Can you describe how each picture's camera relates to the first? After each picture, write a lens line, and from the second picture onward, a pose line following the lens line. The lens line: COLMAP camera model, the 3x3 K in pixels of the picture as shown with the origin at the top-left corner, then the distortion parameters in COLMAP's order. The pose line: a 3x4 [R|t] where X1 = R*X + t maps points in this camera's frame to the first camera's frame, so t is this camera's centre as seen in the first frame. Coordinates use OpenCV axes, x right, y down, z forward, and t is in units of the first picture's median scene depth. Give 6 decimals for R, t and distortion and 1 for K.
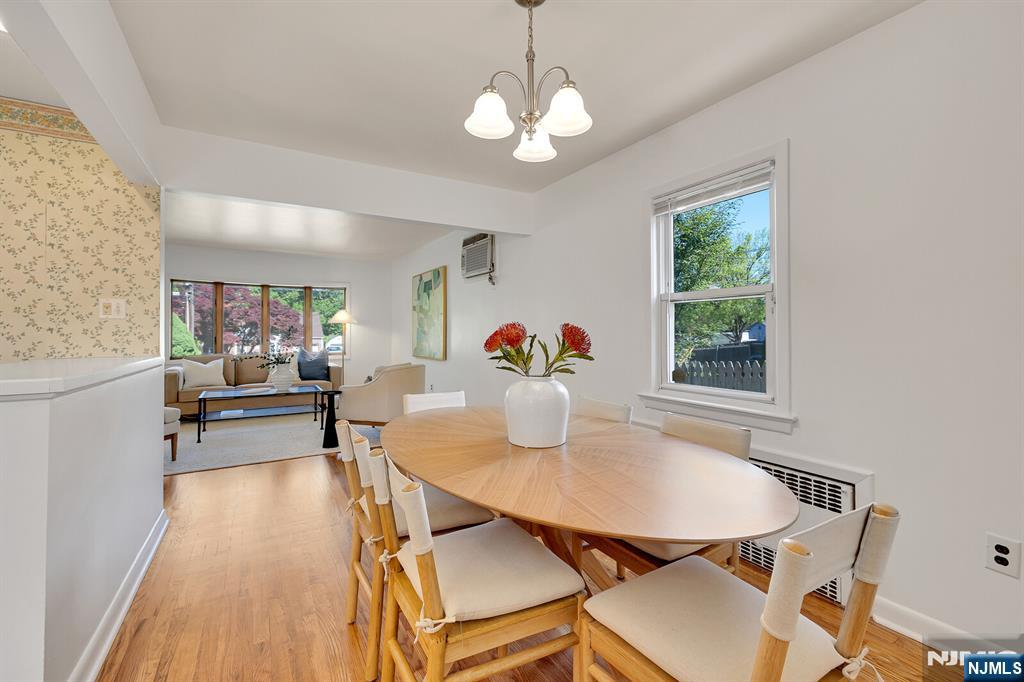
lens RADIAL K [[431.4, 0, 509.0], [0, 431.4, 335.0], [0, 0, 1]] dist [-0.000485, -0.000095]
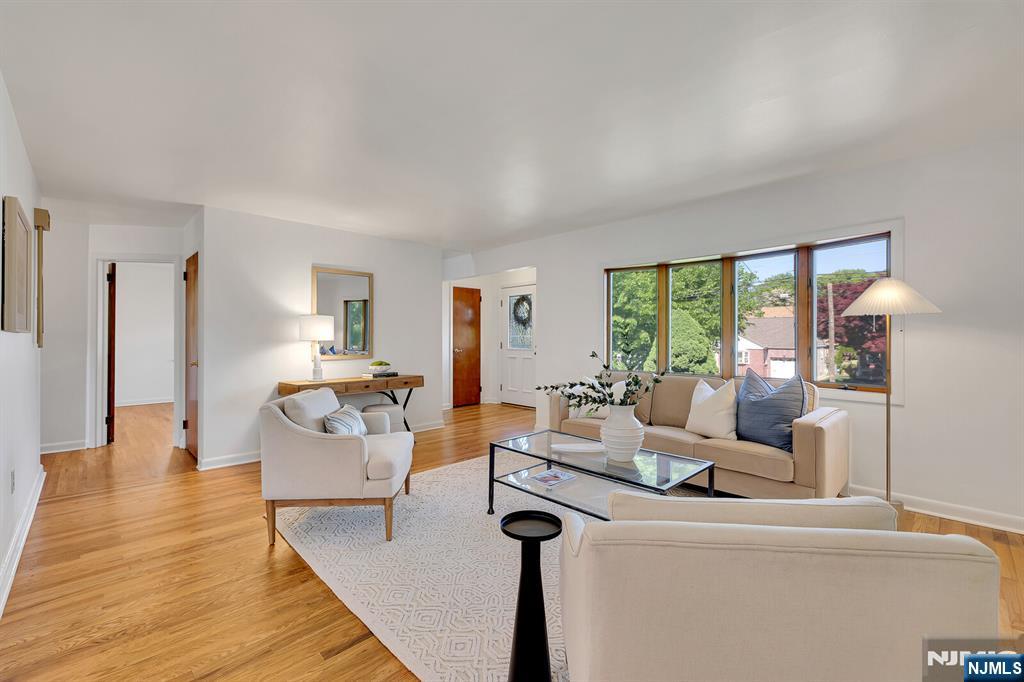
lens RADIAL K [[431.4, 0, 509.0], [0, 431.4, 335.0], [0, 0, 1]] dist [-0.000485, -0.000095]
pose [[0.239570, -0.007897, -0.970847, -0.075419], [-0.006476, 0.999932, -0.009732, -0.003471], [0.970858, 0.008619, 0.239502, 0.634985]]
